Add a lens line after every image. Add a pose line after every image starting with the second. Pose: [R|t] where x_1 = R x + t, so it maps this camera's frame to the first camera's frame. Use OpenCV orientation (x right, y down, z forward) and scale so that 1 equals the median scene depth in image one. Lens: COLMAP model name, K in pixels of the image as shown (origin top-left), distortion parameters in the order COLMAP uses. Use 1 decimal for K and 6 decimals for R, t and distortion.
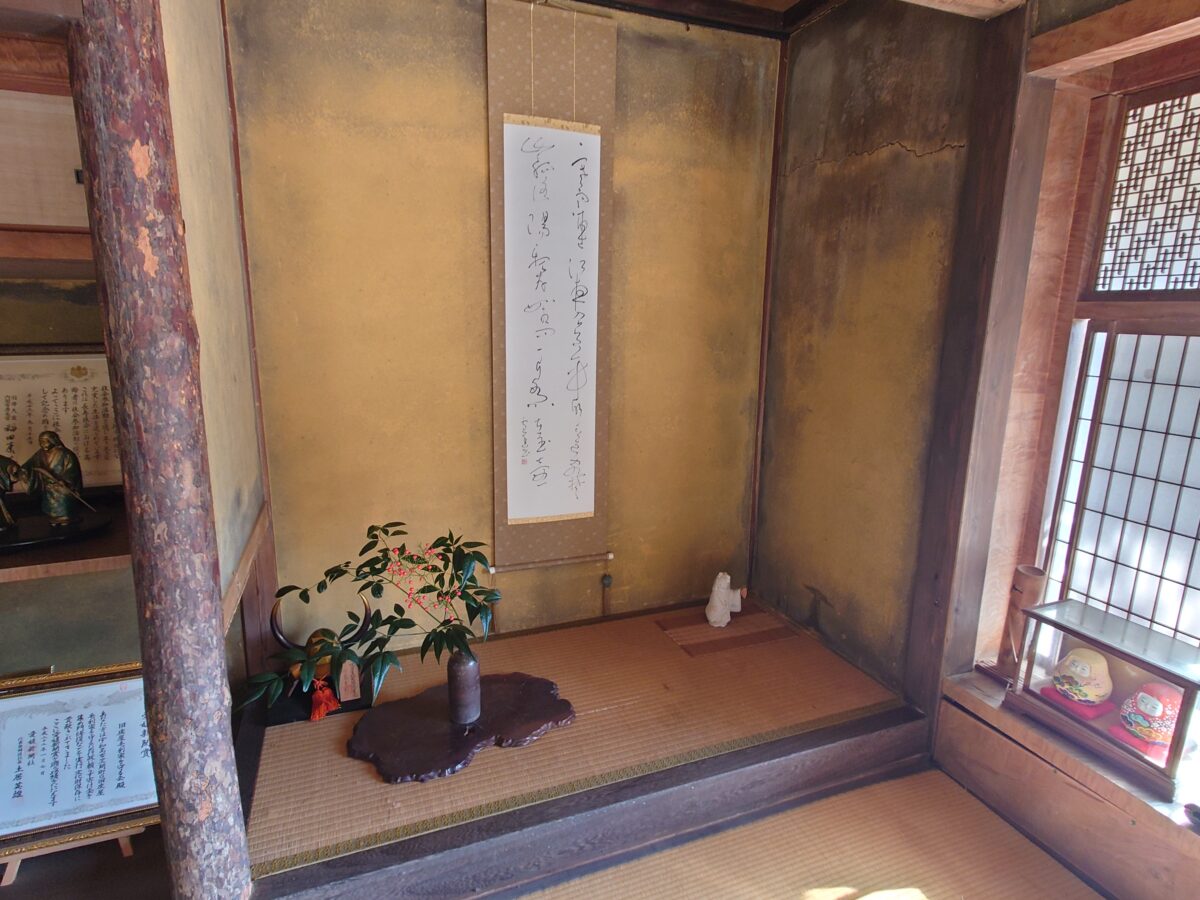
lens RADIAL K [[642.5, 0, 600.9], [0, 642.5, 452.1], [0, 0, 1]] dist [0.001446, 0.000774]
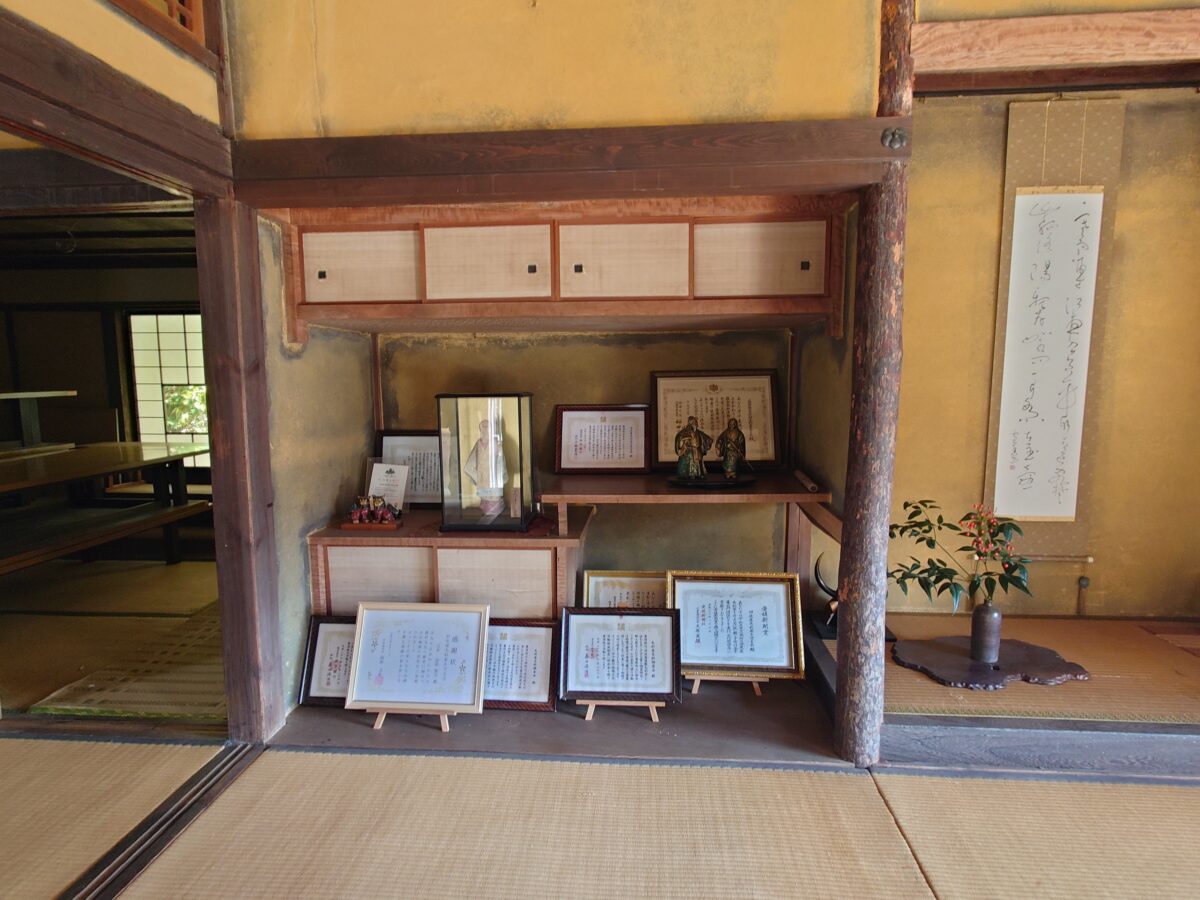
lens RADIAL K [[642.5, 0, 600.9], [0, 642.5, 452.1], [0, 0, 1]] dist [0.001446, 0.000774]
pose [[0.901017, 0.035762, -0.432308, -0.348329], [-0.071879, 0.995127, -0.067491, 0.145390], [0.427788, 0.091884, 0.899197, -0.475937]]
